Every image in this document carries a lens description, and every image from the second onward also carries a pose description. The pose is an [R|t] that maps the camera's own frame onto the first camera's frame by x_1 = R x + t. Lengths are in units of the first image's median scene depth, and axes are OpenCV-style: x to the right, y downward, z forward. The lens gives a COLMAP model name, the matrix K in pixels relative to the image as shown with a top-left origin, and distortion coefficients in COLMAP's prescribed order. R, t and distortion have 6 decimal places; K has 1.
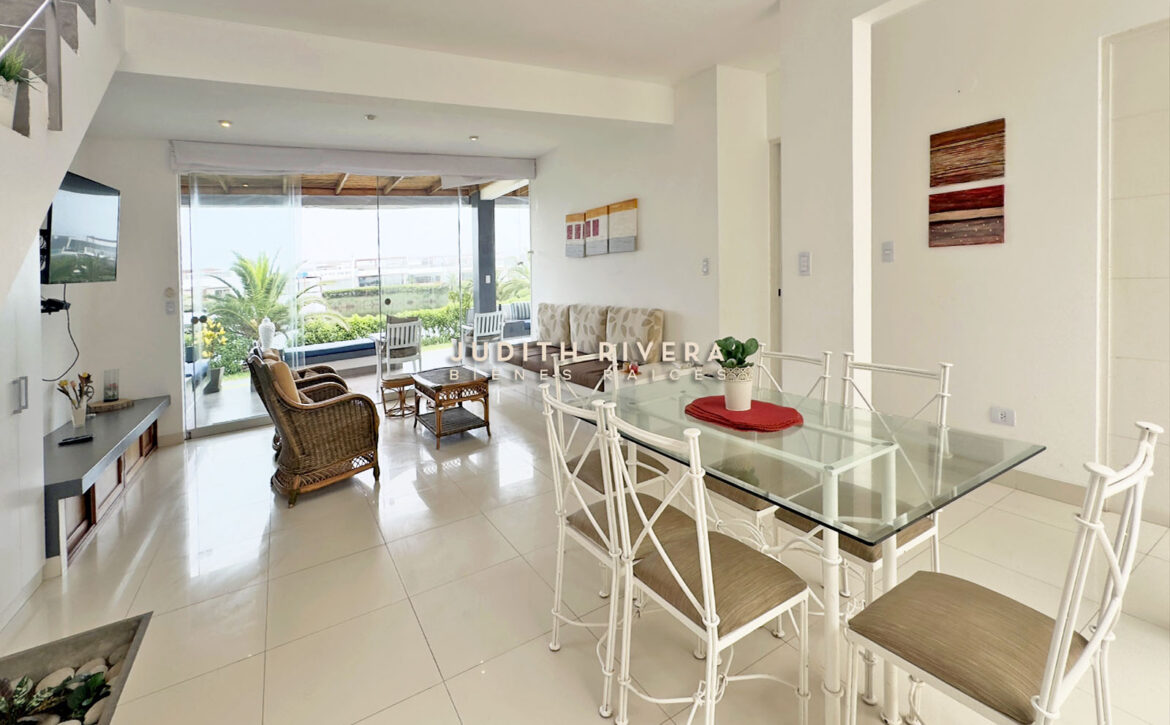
lens RADIAL K [[514.4, 0, 596.6], [0, 514.4, 258.1], [0, 0, 1]] dist [0.001715, -0.000116]
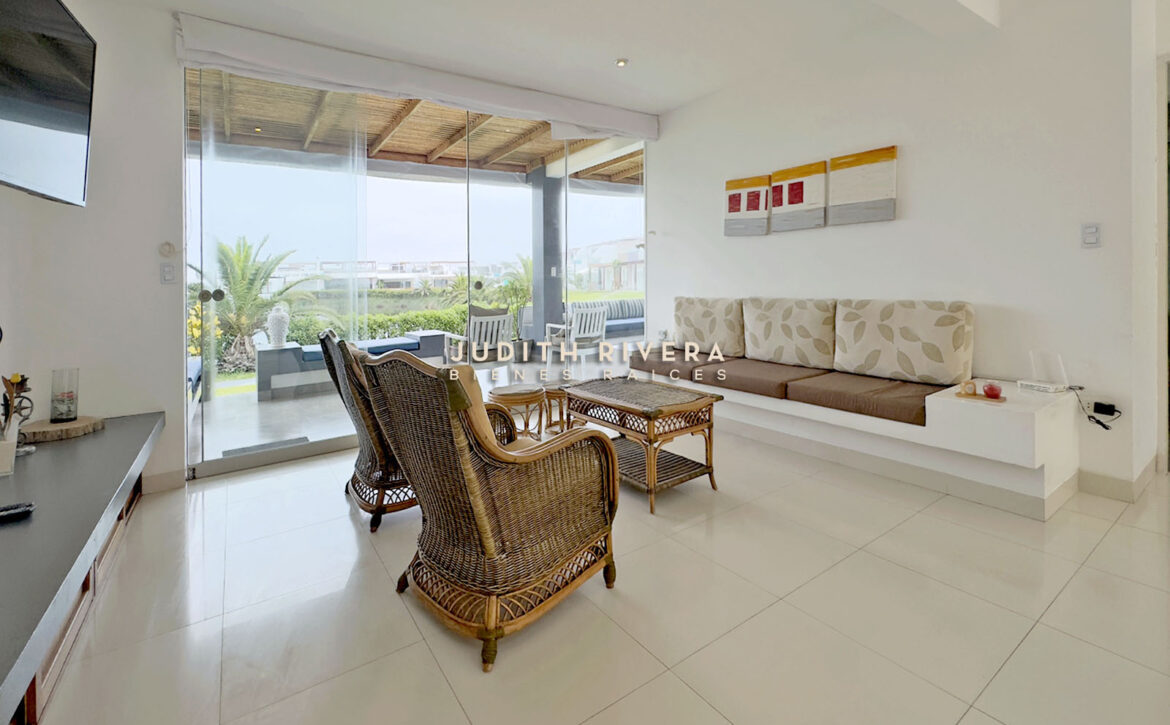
lens RADIAL K [[486.7, 0, 606.6], [0, 486.7, 282.7], [0, 0, 1]] dist [0.002168, -0.000305]
pose [[0.994415, 0.044150, 0.095863, -0.359953], [-0.045956, 0.998804, 0.016716, 0.075194], [-0.095010, -0.021028, 0.995254, 0.362816]]
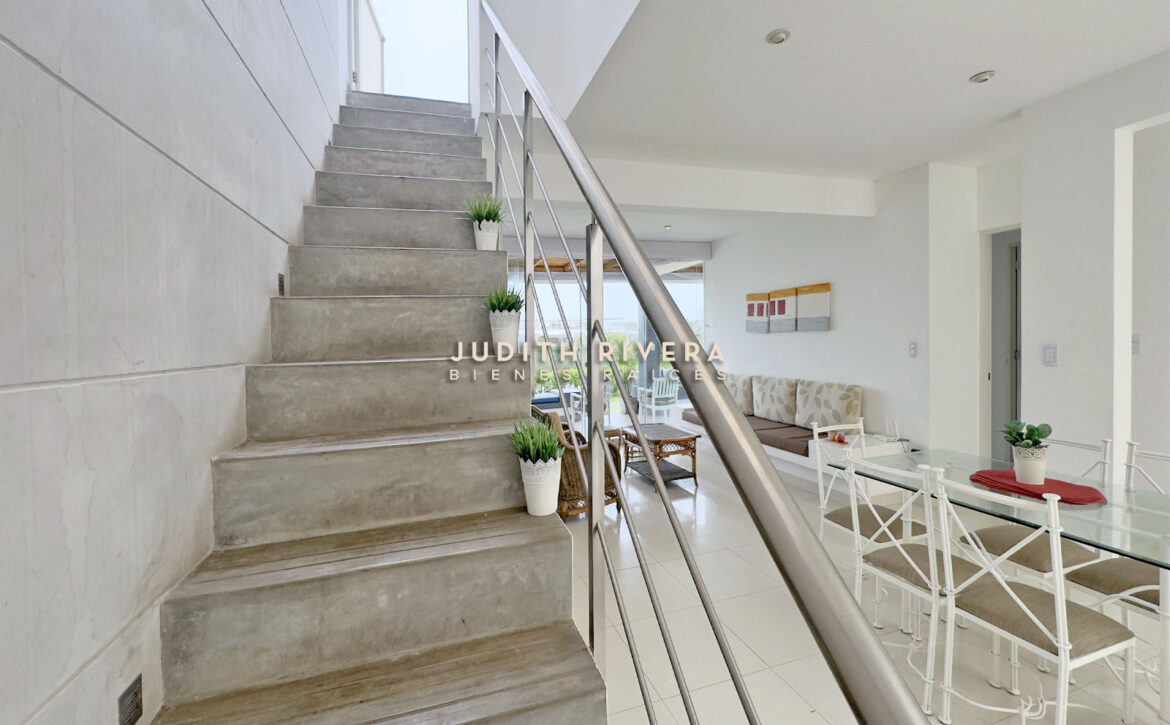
lens RADIAL K [[486.7, 0, 599.3], [0, 486.7, 317.3], [0, 0, 1]] dist [0.002168, -0.000305]
pose [[0.975496, 0.025793, -0.218502, -0.168767], [-0.028630, 0.999542, -0.009827, -0.017400], [0.218149, 0.015842, 0.975787, -0.115597]]
